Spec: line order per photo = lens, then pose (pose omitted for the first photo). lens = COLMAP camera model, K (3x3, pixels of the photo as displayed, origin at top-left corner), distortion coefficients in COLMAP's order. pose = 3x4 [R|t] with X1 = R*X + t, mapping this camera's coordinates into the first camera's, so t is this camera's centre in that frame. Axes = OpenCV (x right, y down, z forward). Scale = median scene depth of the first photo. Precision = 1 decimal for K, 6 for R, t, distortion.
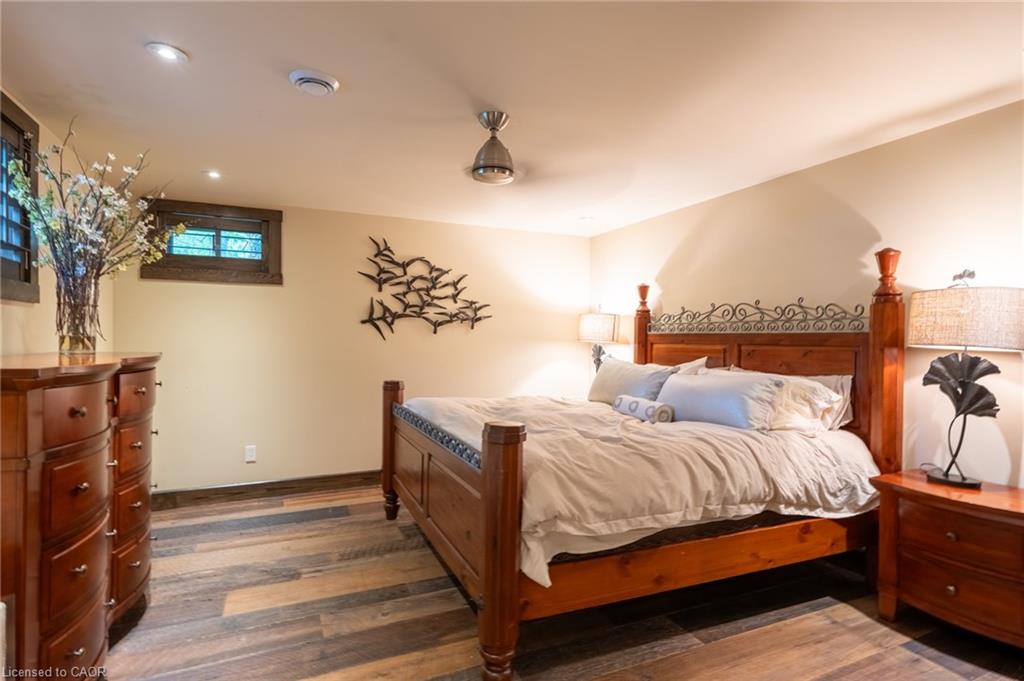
lens RADIAL K [[510.4, 0, 517.5], [0, 510.4, 339.2], [0, 0, 1]] dist [-0.003146, -0.000031]
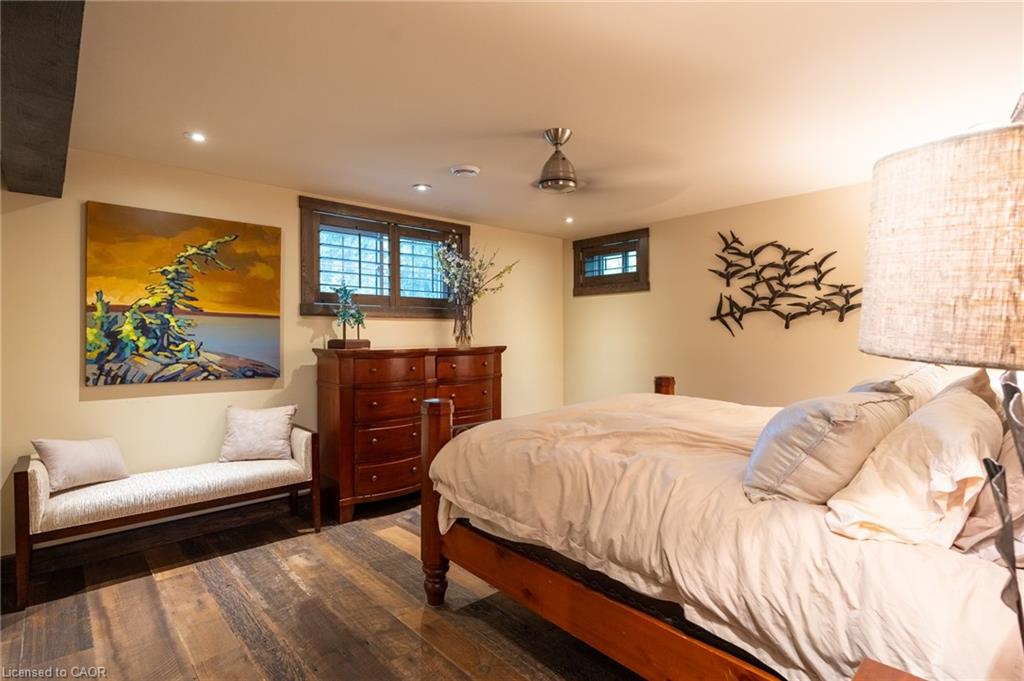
lens RADIAL K [[510.4, 0, 515.0], [0, 510.4, 343.7], [0, 0, 1]] dist [-0.003146, -0.000031]
pose [[0.313157, 0.005312, -0.949687, 0.512869], [0.007640, 0.999938, 0.008112, 0.004027], [0.949671, -0.009796, 0.313097, 0.308523]]
